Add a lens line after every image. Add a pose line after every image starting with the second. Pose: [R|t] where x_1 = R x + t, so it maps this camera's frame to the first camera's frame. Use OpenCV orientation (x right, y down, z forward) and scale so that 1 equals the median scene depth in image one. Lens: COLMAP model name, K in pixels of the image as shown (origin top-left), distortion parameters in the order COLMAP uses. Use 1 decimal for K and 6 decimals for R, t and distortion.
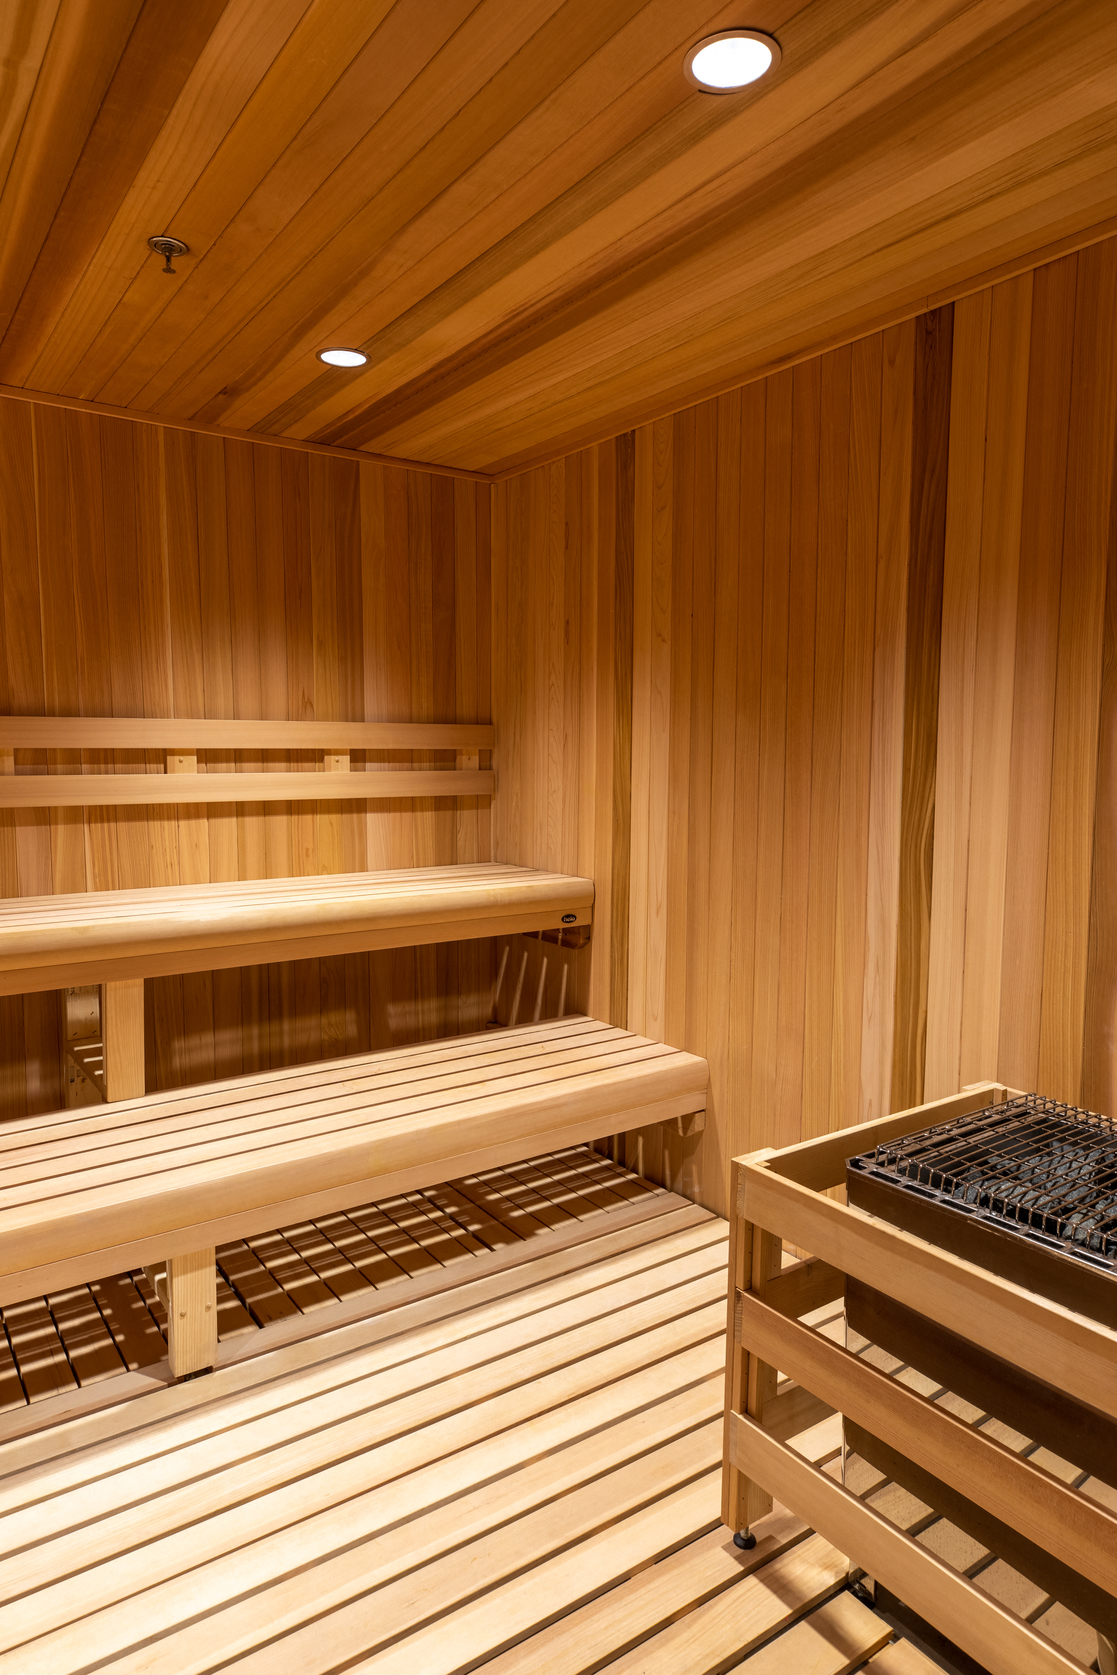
lens RADIAL K [[1004.1, 0, 559.5], [0, 1004.1, 887.3], [0, 0, 1]] dist [0.005859, 0.001867]
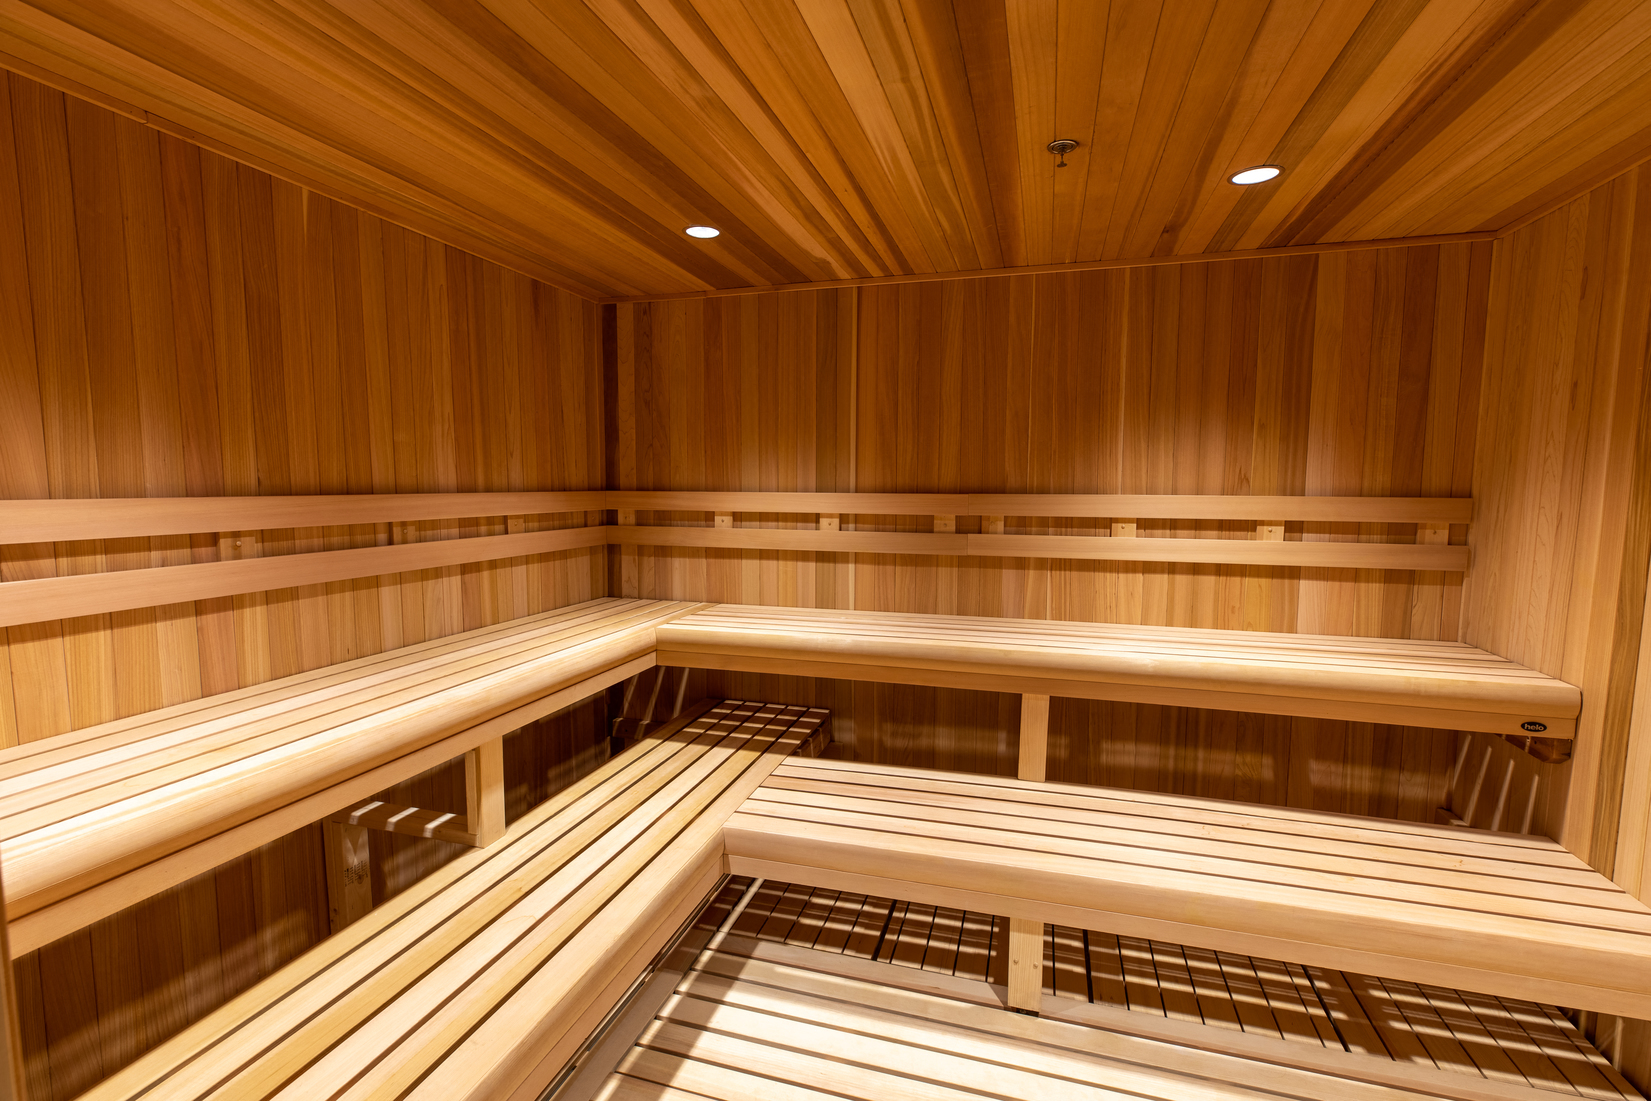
lens RADIAL K [[750.8, 0, 831.0], [0, 750.8, 576.7], [0, 0, 1]] dist [0.004296, 0.000377]
pose [[0.623093, 0.098889, -0.775871, 0.130987], [-0.110837, 0.993128, 0.037568, -0.057870], [0.774255, 0.062586, 0.629772, 0.122403]]
